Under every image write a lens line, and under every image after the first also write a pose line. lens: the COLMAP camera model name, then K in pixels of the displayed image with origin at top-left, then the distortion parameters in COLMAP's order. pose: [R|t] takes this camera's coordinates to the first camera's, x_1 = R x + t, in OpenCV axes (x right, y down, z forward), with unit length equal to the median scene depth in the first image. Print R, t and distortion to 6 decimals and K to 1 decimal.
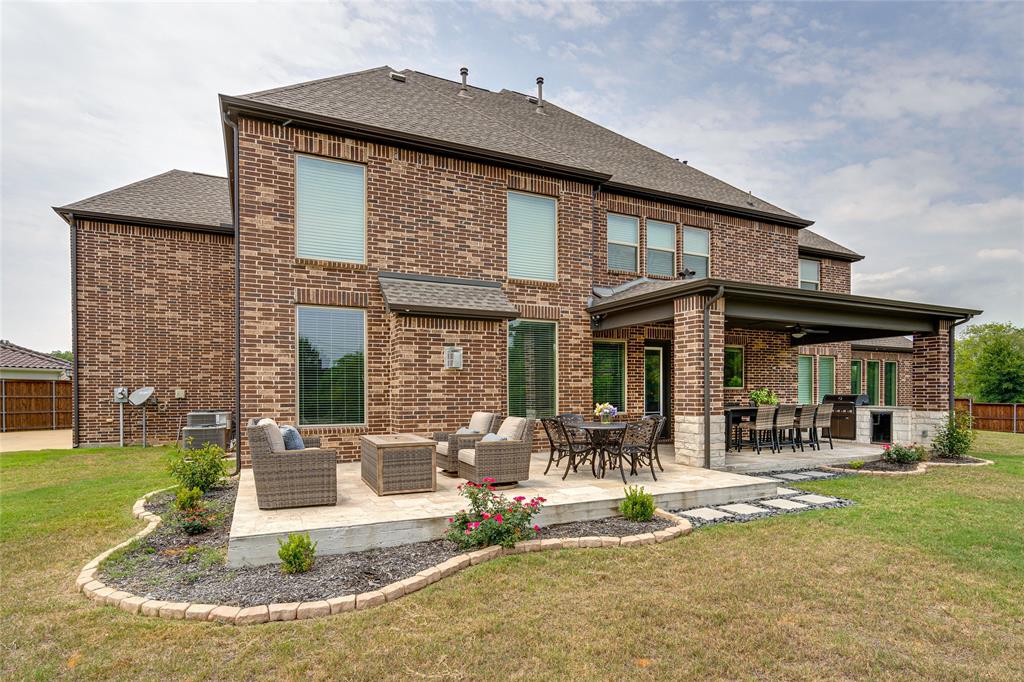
lens RADIAL K [[457.1, 0, 512.0], [0, 457.1, 341.0], [0, 0, 1]] dist [-0.001020, 0.000084]
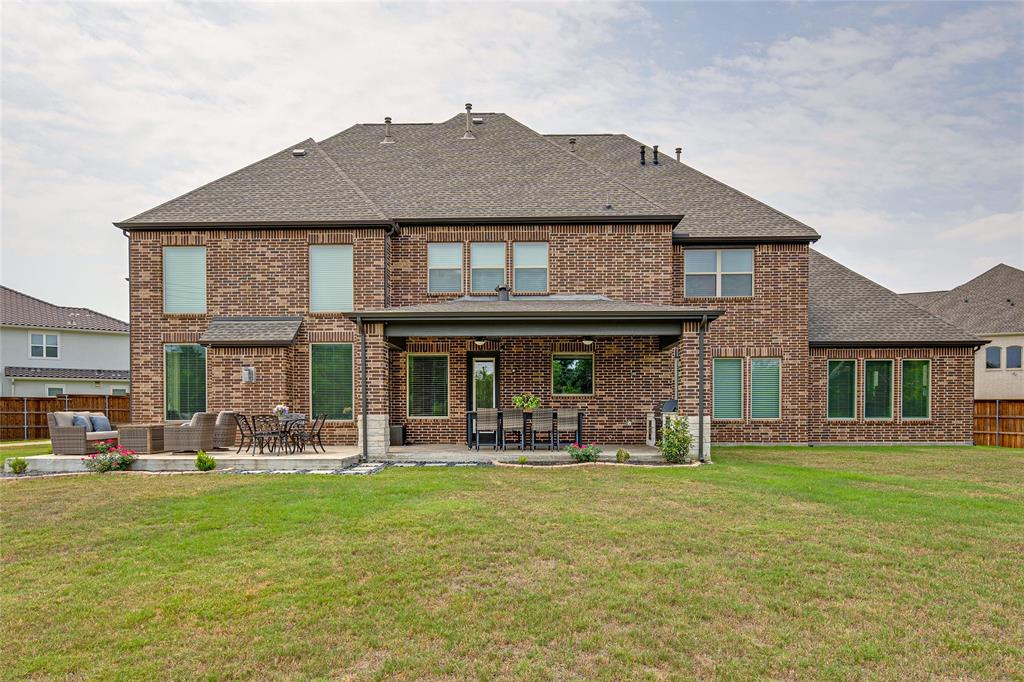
lens RADIAL K [[544.3, 0, 512.0], [0, 544.3, 341.0], [0, 0, 1]] dist [0.001579, 0.000667]
pose [[0.924447, -0.046878, -0.378419, 1.233400], [0.044057, 0.998899, -0.016113, -0.004489], [0.378758, -0.001776, 0.925494, -0.257813]]
